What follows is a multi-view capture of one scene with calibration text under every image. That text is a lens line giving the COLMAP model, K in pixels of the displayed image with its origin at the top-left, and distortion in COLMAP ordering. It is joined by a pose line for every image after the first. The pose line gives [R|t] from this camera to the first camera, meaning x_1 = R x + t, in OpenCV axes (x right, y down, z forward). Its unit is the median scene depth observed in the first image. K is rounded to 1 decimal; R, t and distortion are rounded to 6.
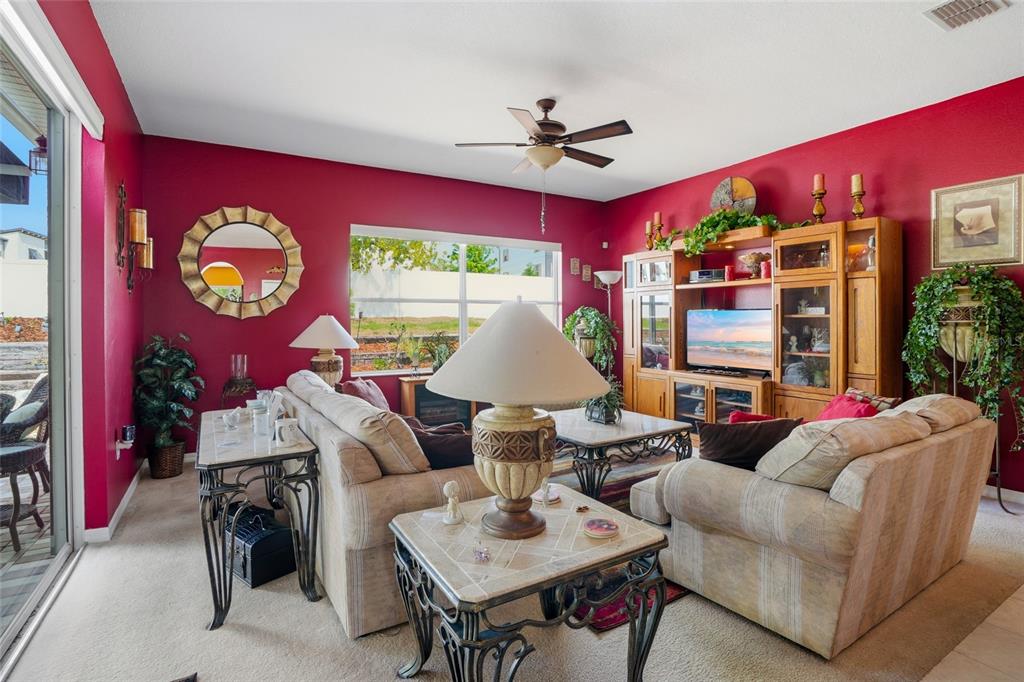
lens RADIAL K [[512.6, 0, 508.3], [0, 512.6, 324.2], [0, 0, 1]] dist [-0.068251, 0.025799]
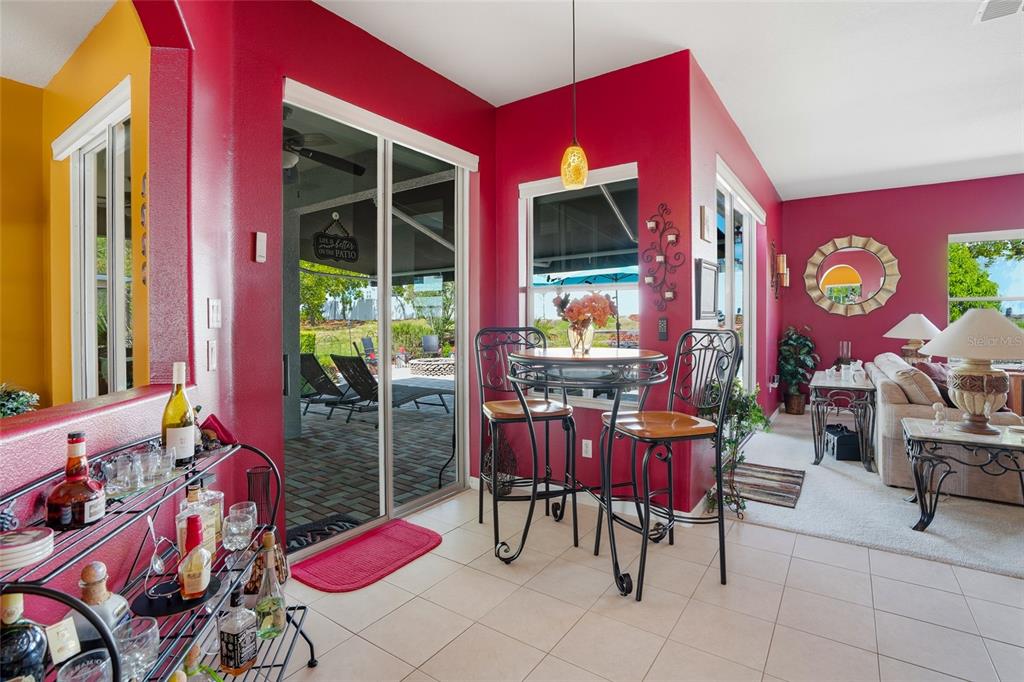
lens RADIAL K [[512.6, 0, 508.3], [0, 512.6, 324.2], [0, 0, 1]] dist [-0.068251, 0.025799]
pose [[0.437969, 0.012090, -0.898909, 0.379743], [-0.005448, 0.999927, 0.010794, 0.001978], [0.898974, 0.000170, 0.438002, -0.567752]]
